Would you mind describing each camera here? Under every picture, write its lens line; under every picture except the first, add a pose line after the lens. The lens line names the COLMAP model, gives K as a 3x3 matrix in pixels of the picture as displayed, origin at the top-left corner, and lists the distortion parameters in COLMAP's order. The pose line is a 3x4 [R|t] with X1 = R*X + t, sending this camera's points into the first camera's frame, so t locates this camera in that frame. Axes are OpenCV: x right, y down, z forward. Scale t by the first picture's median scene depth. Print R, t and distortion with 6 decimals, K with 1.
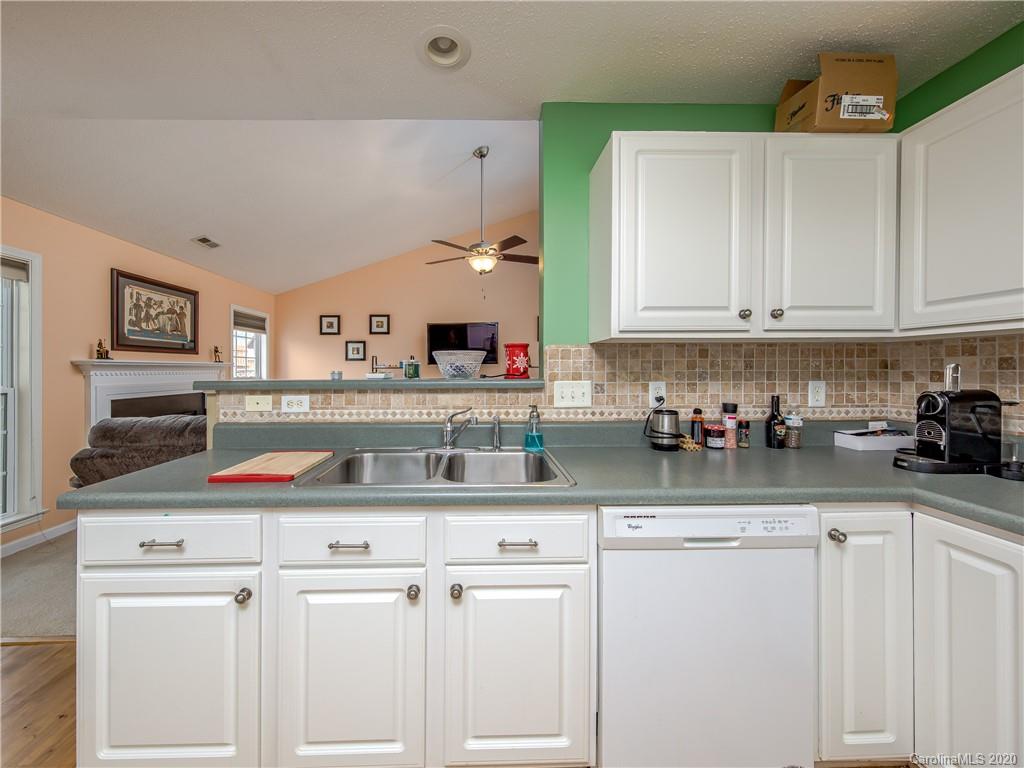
lens RADIAL K [[384.1, 0, 484.9], [0, 384.1, 371.2], [0, 0, 1]] dist [-0.001641, -0.000108]
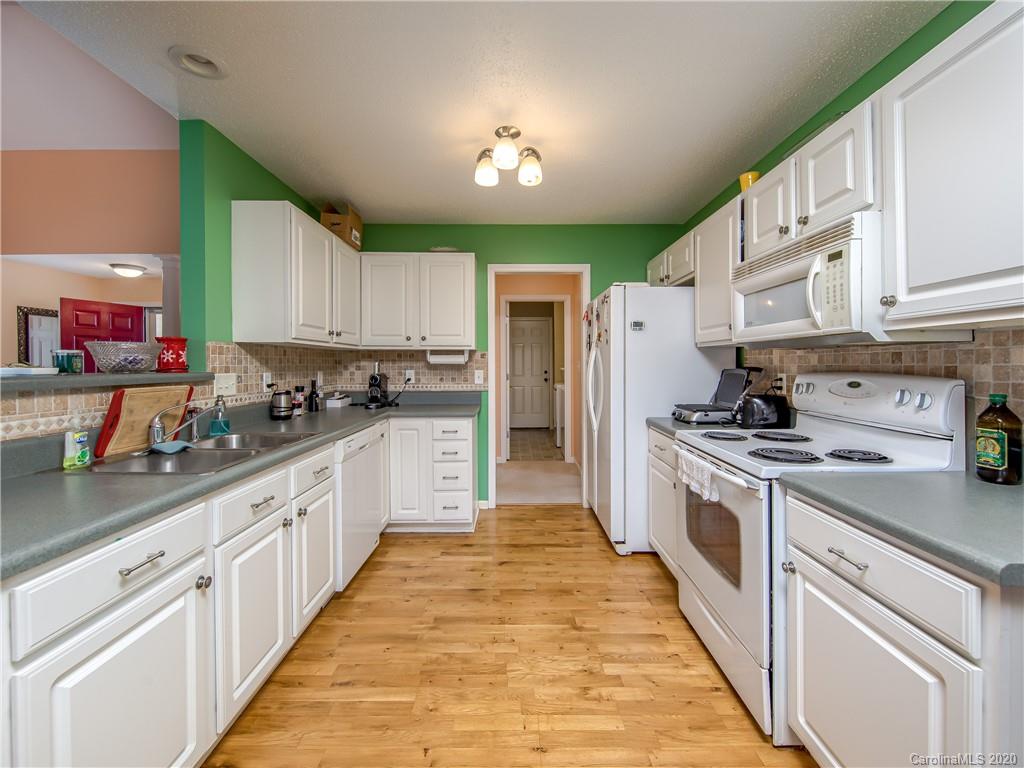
lens RADIAL K [[443.0, 0, 518.0], [0, 443.0, 365.4], [0, 0, 1]] dist [-0.001633, -0.000238]
pose [[0.011288, -0.000037, 0.999936, -1.194838], [0.010191, 0.999948, -0.000079, 0.010010], [-0.999884, 0.010192, 0.011288, 0.093315]]
